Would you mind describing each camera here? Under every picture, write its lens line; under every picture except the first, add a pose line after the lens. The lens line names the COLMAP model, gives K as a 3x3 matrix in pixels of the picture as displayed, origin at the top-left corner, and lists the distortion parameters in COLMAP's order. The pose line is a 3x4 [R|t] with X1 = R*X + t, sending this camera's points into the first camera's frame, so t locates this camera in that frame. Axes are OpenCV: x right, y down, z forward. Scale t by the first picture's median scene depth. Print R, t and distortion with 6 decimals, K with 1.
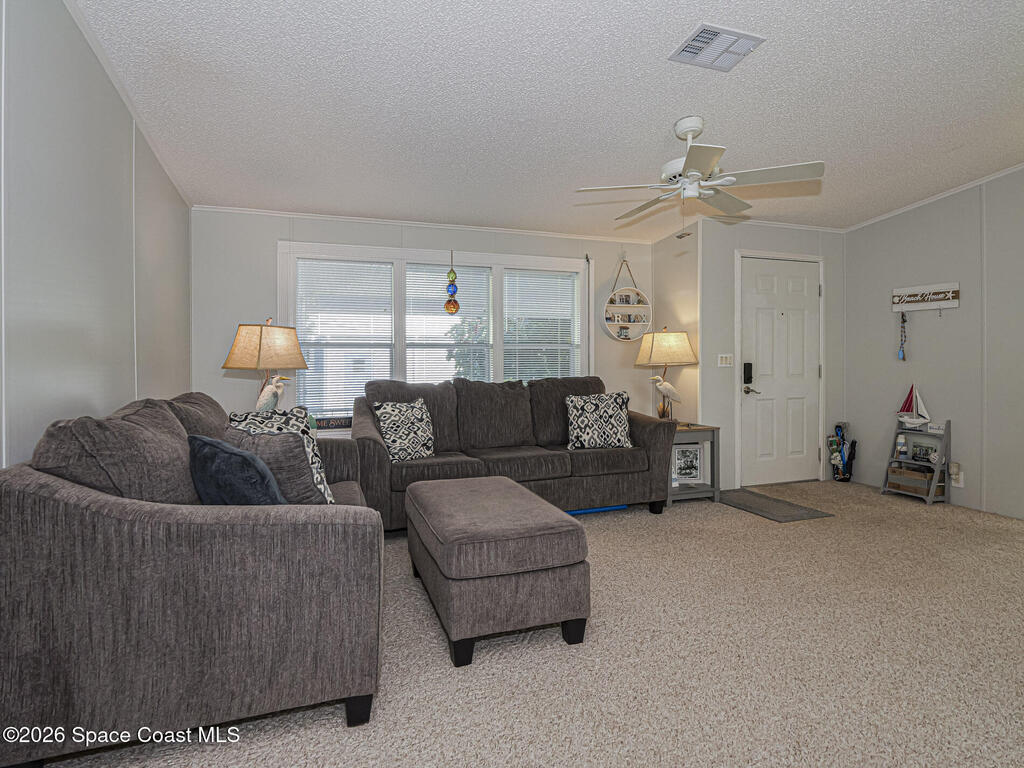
lens RADIAL K [[534.7, 0, 512.3], [0, 534.7, 360.8], [0, 0, 1]] dist [-0.006048, -0.002036]
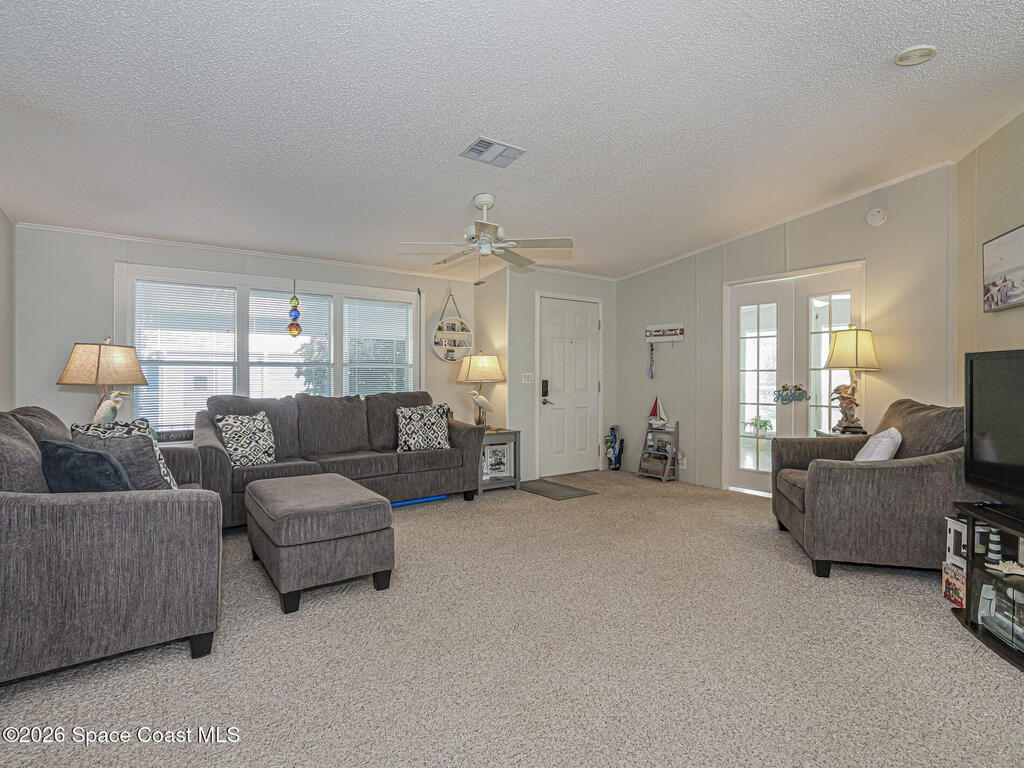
lens RADIAL K [[502.4, 0, 514.5], [0, 502.4, 378.2], [0, 0, 1]] dist [-0.015625, -0.000437]
pose [[0.960556, 0.002401, 0.278076, 0.042060], [-0.002397, 0.999997, -0.000354, -0.000286], [-0.278076, -0.000327, 0.960559, -0.148790]]
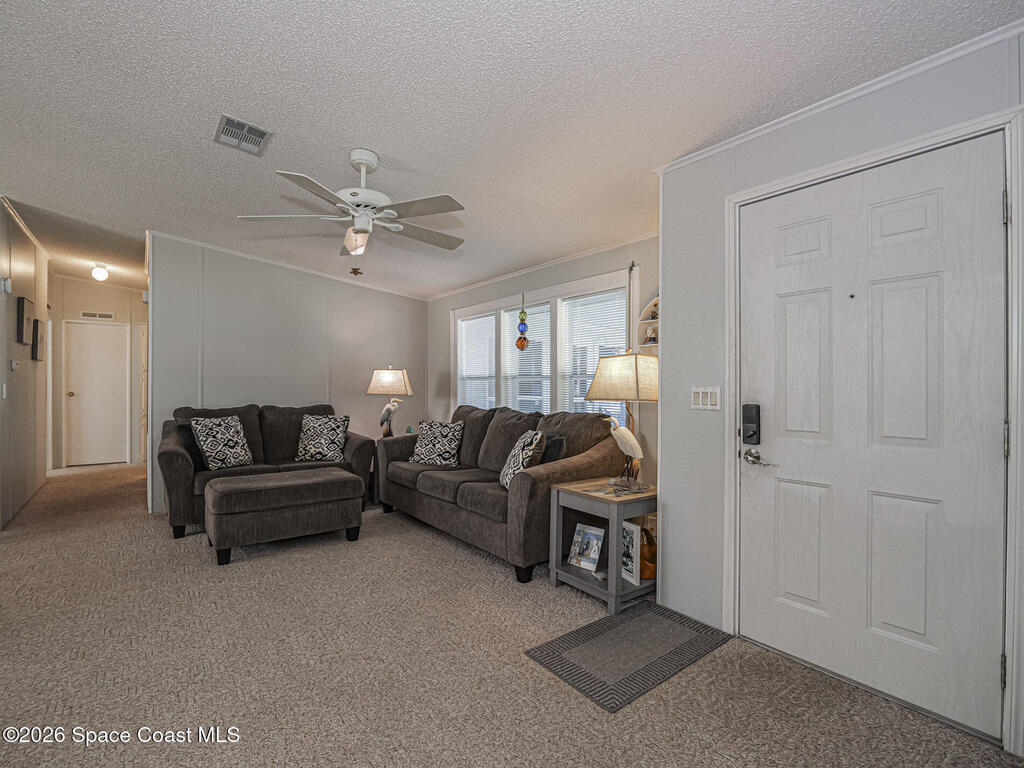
lens RADIAL K [[502.4, 0, 508.8], [0, 502.4, 385.3], [0, 0, 1]] dist [-0.015625, -0.000437]
pose [[0.299536, 0.003435, -0.954079, 0.944724], [-0.006961, 0.999975, 0.001415, -0.015409], [0.954060, 0.006218, 0.299552, 0.707737]]
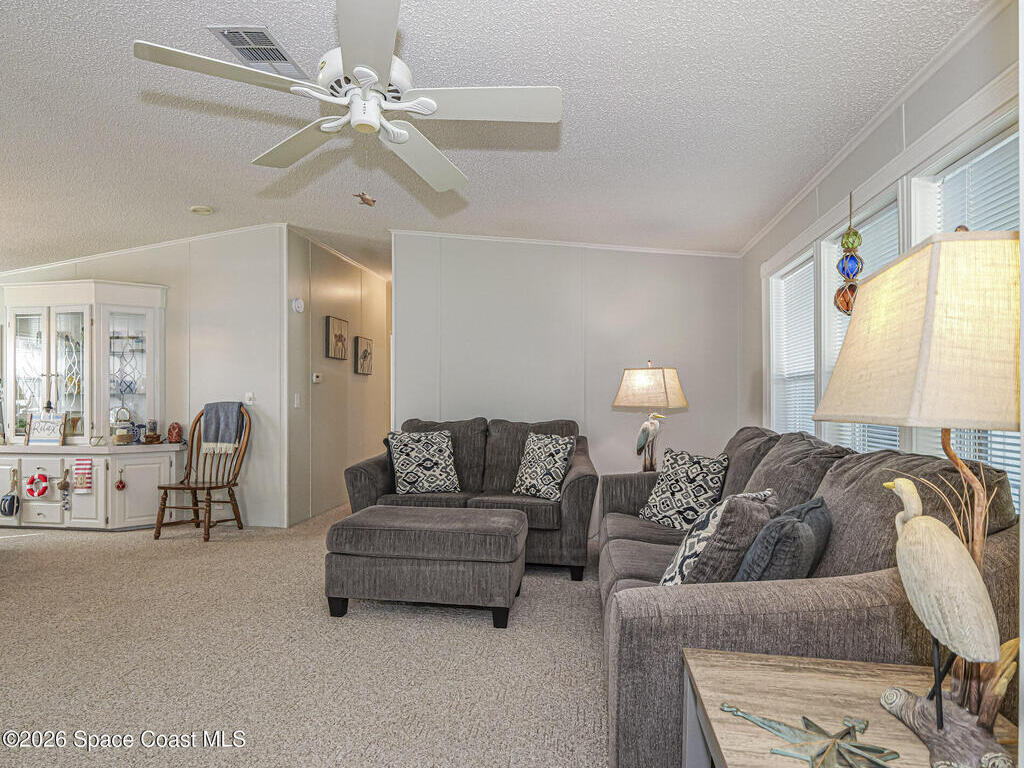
lens RADIAL K [[569.3, 0, 496.9], [0, 569.3, 398.4], [0, 0, 1]] dist [-0.000522, 0.001010]
pose [[-0.485916, 0.000744, -0.874005, 0.587245], [-0.001750, 0.999997, 0.001825, -0.003989], [0.874004, 0.002416, -0.485913, 1.039721]]
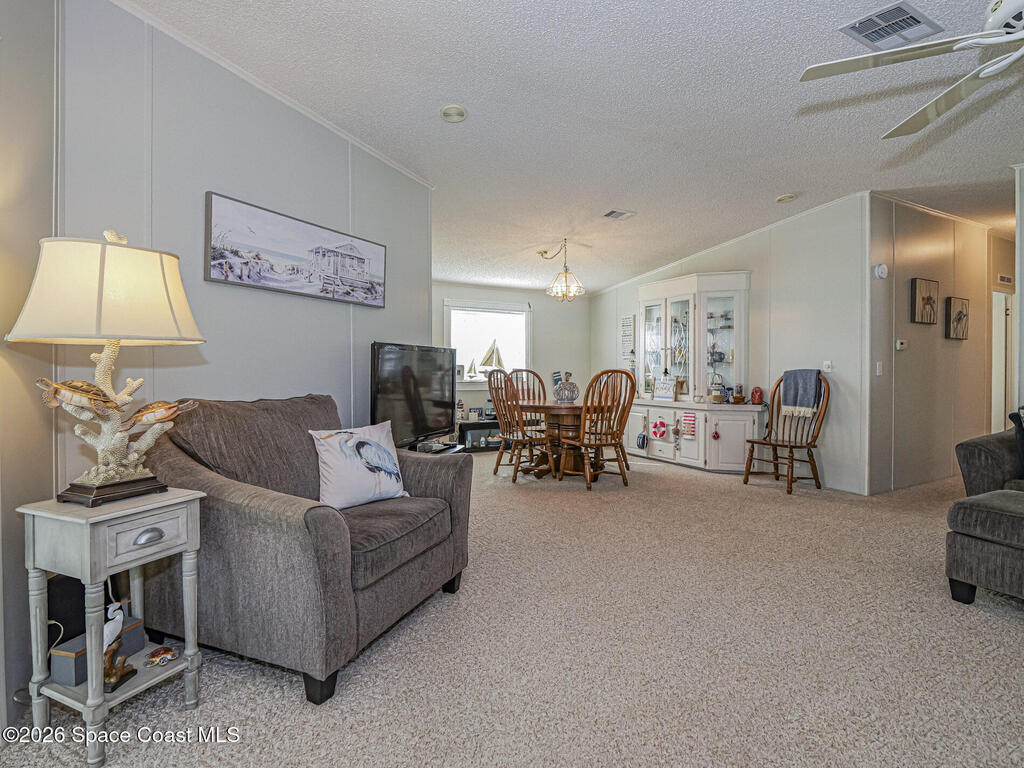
lens RADIAL K [[513.9, 0, 500.9], [0, 513.9, 371.3], [0, 0, 1]] dist [-0.019057, -0.000734]
pose [[-0.989473, 0.000526, -0.144719, 0.672070], [-0.001179, 0.999931, 0.011702, -0.002089], [0.144715, 0.011749, -0.989404, 1.014194]]
